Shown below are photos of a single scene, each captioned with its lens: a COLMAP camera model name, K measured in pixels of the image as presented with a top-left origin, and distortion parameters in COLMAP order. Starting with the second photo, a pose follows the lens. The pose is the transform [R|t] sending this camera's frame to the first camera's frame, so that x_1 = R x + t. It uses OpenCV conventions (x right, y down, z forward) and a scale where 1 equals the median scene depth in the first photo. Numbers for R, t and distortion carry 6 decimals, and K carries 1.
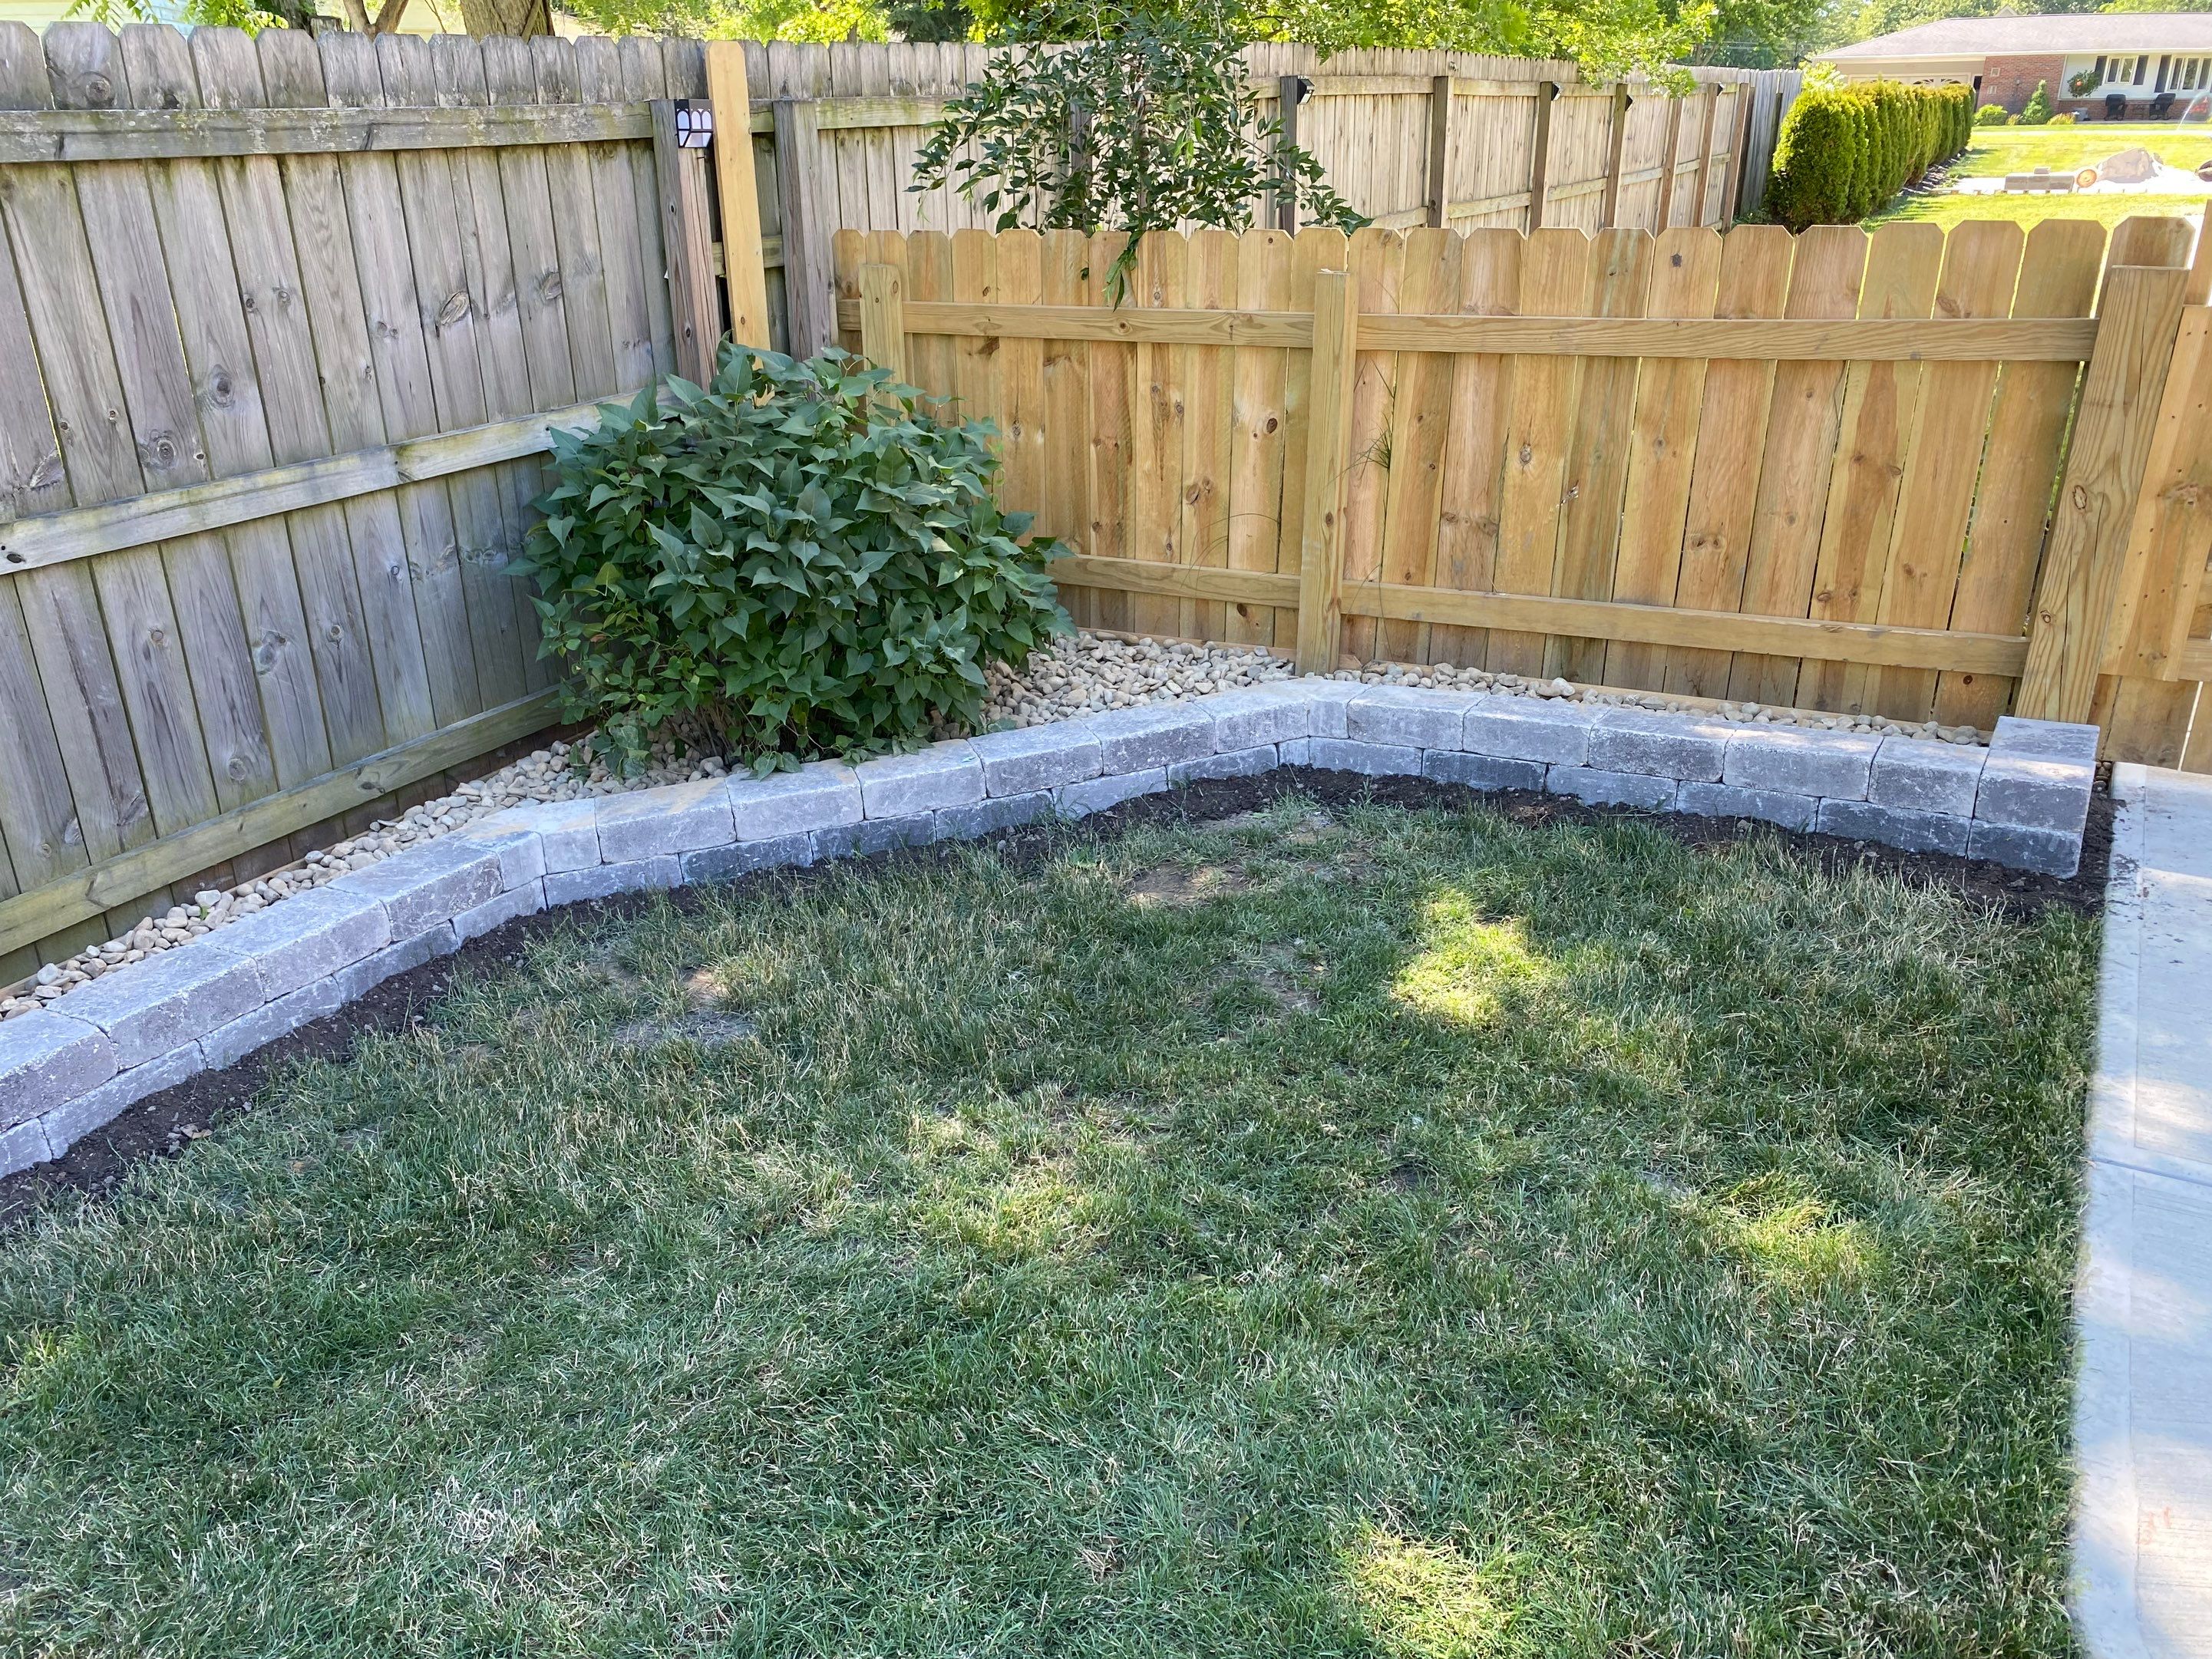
lens RADIAL K [[1670.9, 0, 1102.8], [0, 1670.9, 830.0], [0, 0, 1]] dist [0.027634, -0.037455]
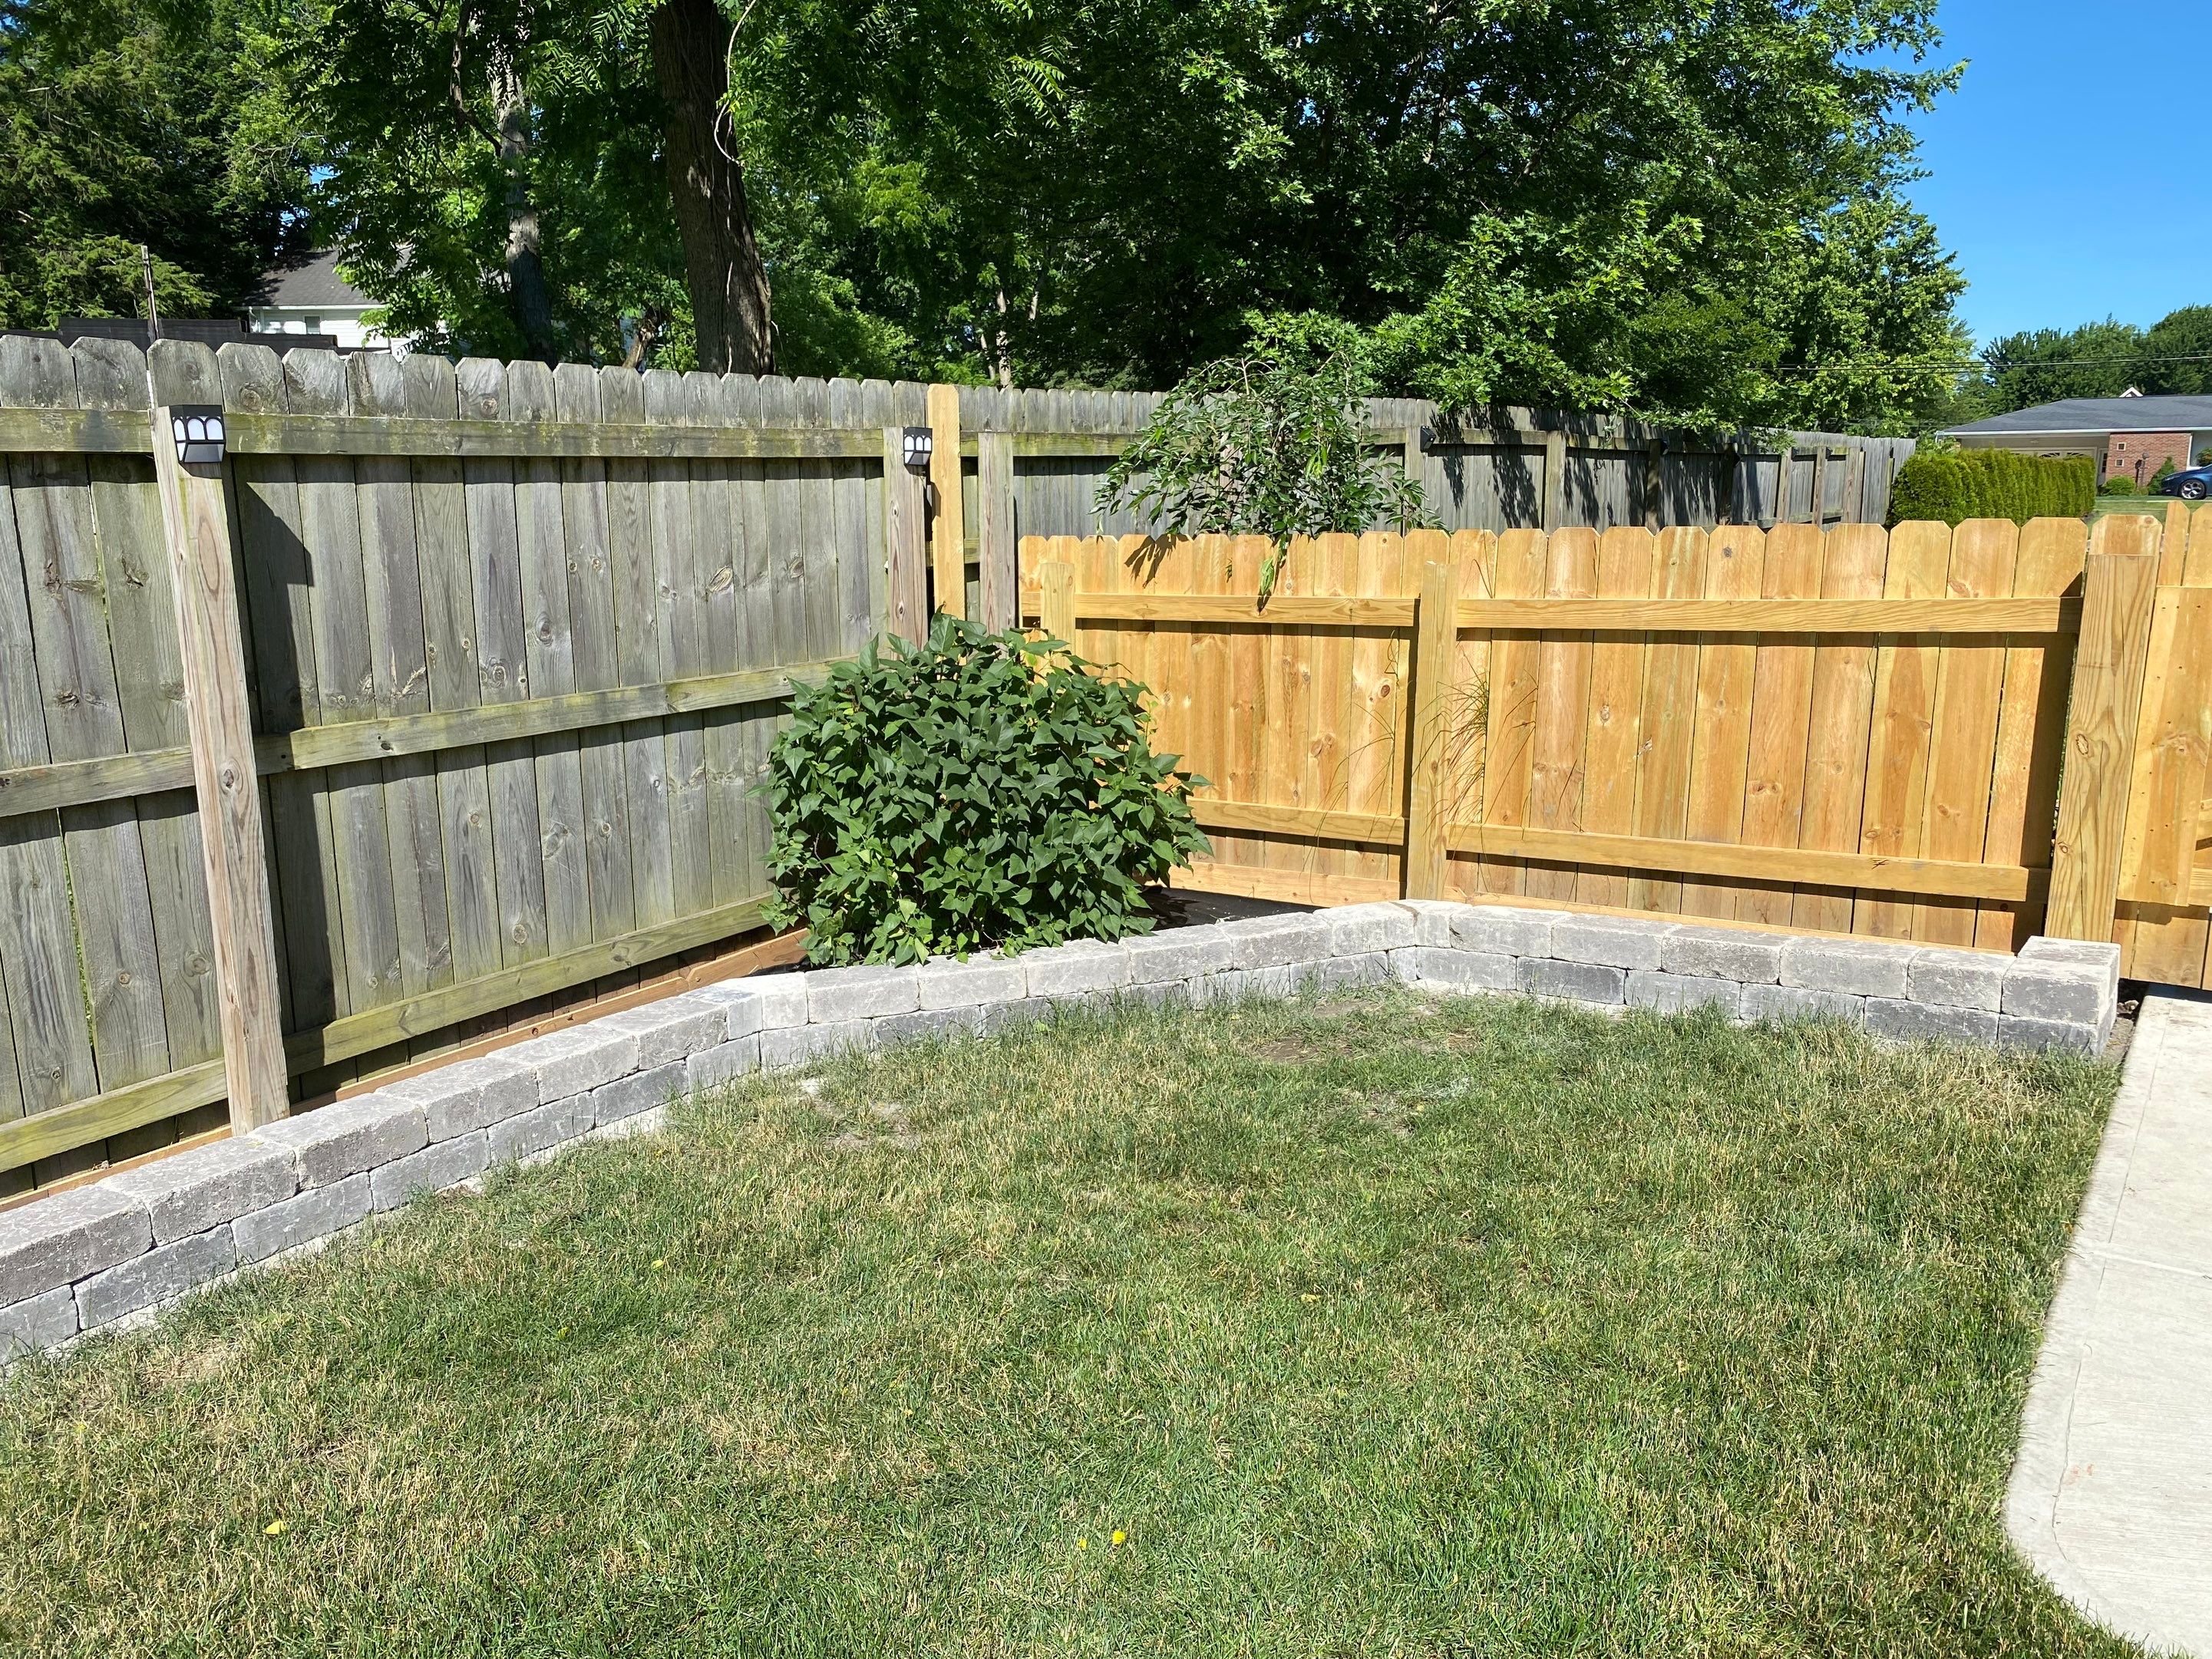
lens RADIAL K [[1670.9, 0, 1105.4], [0, 1670.9, 828.2], [0, 0, 1]] dist [0.027634, -0.037455]
pose [[0.996393, 0.024391, -0.081281, 0.003444], [-0.039895, 0.979994, -0.194988, 0.103070], [0.074899, 0.197528, 0.977432, -0.160426]]
